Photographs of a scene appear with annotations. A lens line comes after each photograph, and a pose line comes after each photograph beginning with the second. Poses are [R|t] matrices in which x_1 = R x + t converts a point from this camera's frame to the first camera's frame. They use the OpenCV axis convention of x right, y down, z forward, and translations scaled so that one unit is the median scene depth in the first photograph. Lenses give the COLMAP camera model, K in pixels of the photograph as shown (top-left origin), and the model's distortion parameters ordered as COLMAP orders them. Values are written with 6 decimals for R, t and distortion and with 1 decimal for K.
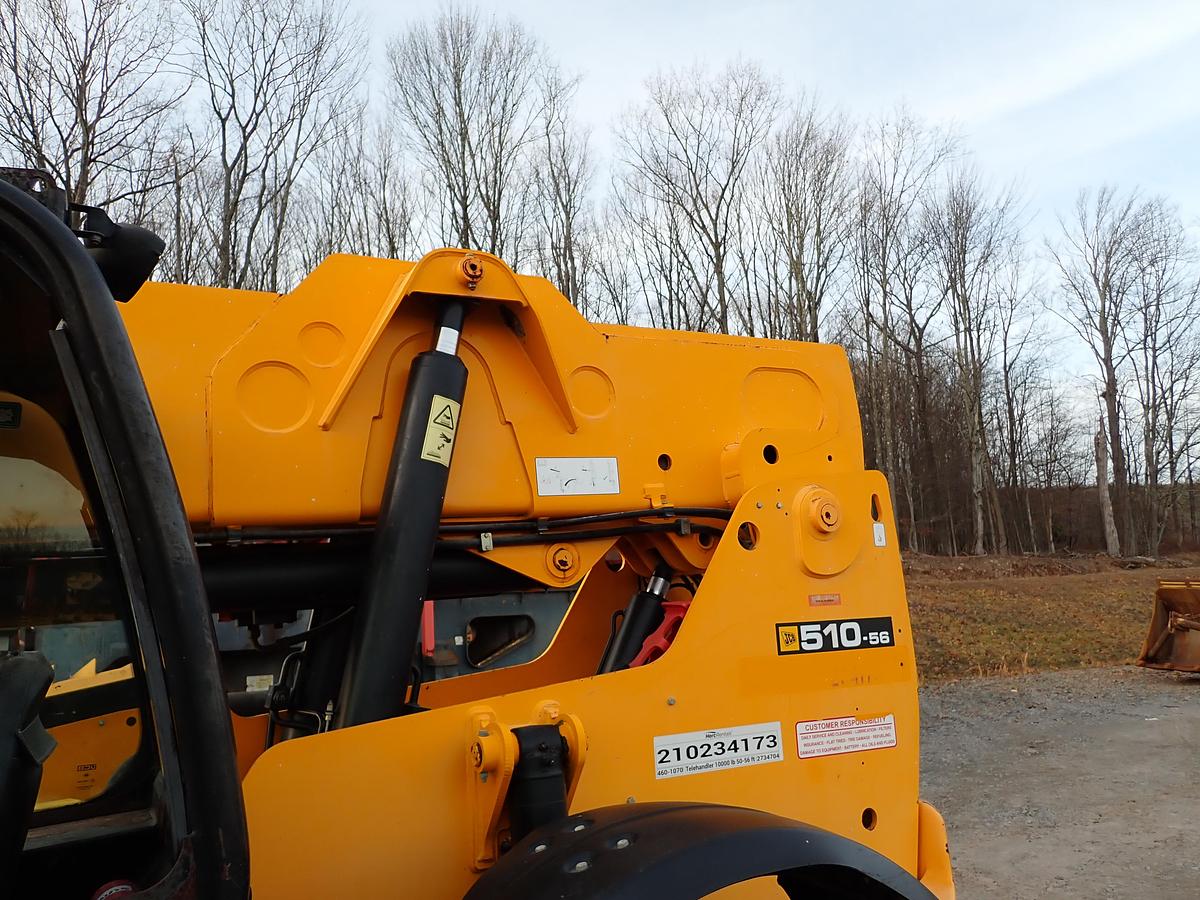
lens RADIAL K [[898.4, 0, 599.5], [0, 898.4, 452.8], [0, 0, 1]] dist [0.011276, -0.004379]
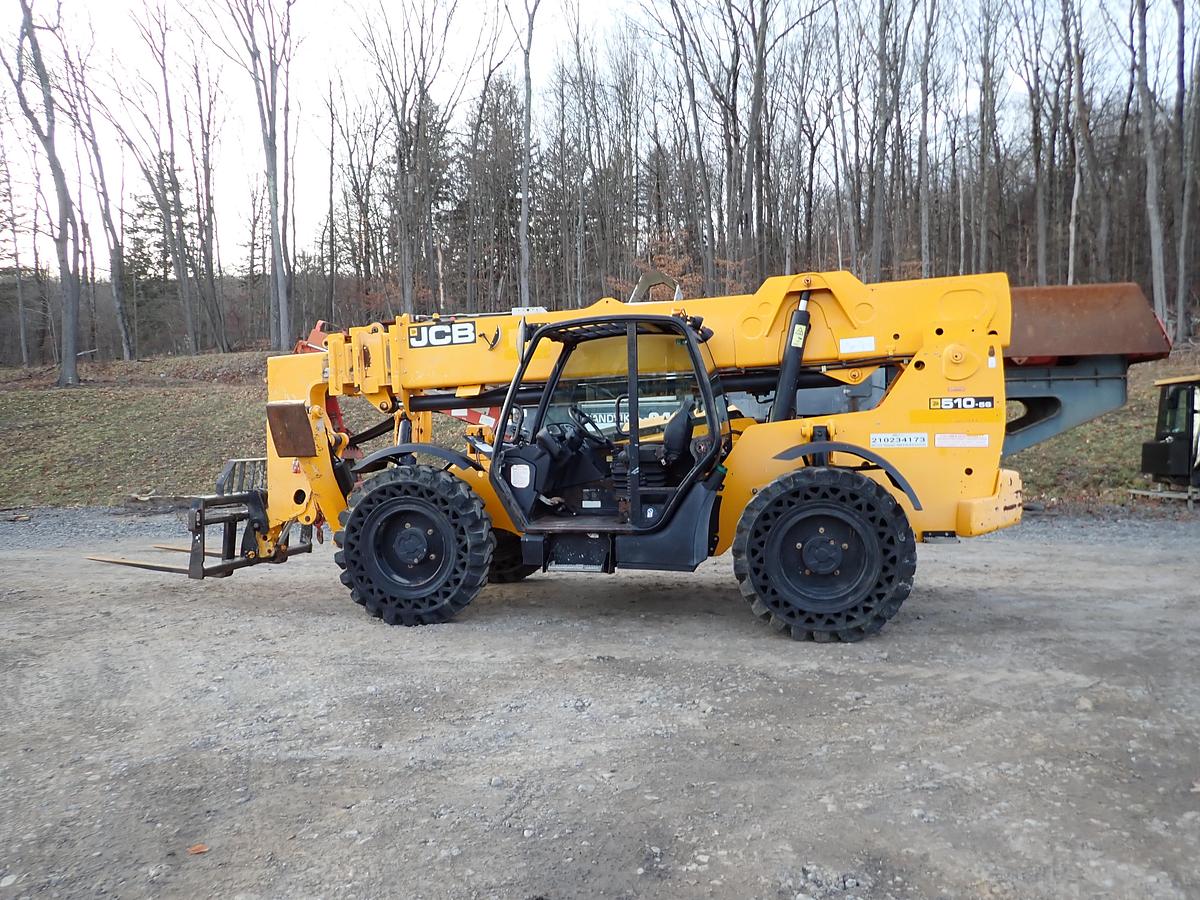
lens RADIAL K [[898.4, 0, 599.5], [0, 898.4, 452.8], [0, 0, 1]] dist [0.011276, -0.004379]
pose [[0.741146, 0.057157, -0.668906, 0.675808], [0.108251, 0.973157, 0.203096, -0.160608], [0.662559, -0.222934, 0.715064, -0.852846]]
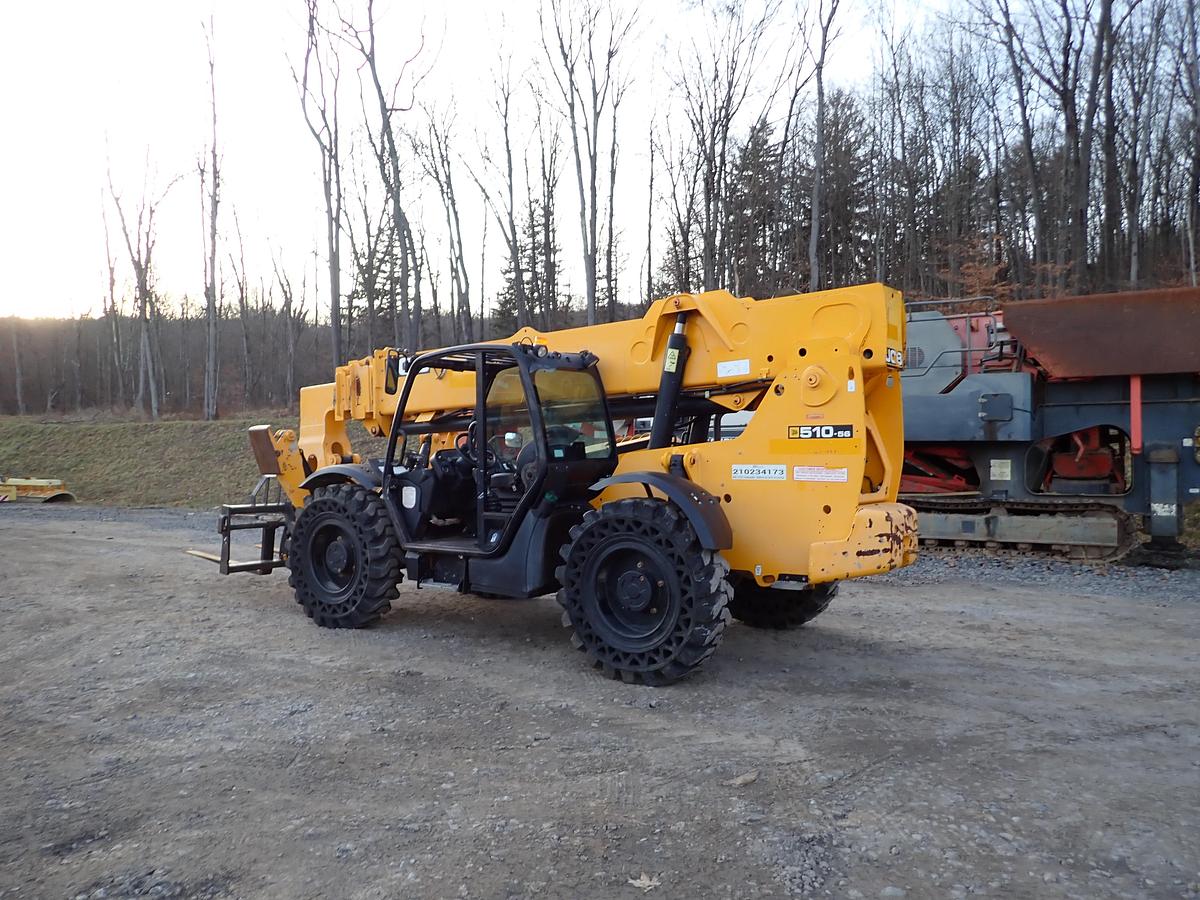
lens RADIAL K [[898.4, 0, 599.5], [0, 898.4, 452.8], [0, 0, 1]] dist [0.011276, -0.004379]
pose [[0.422144, 0.051271, -0.905078, 1.153423], [0.155150, 0.979582, 0.127856, -0.067338], [0.893153, -0.194396, 0.405571, -0.235414]]
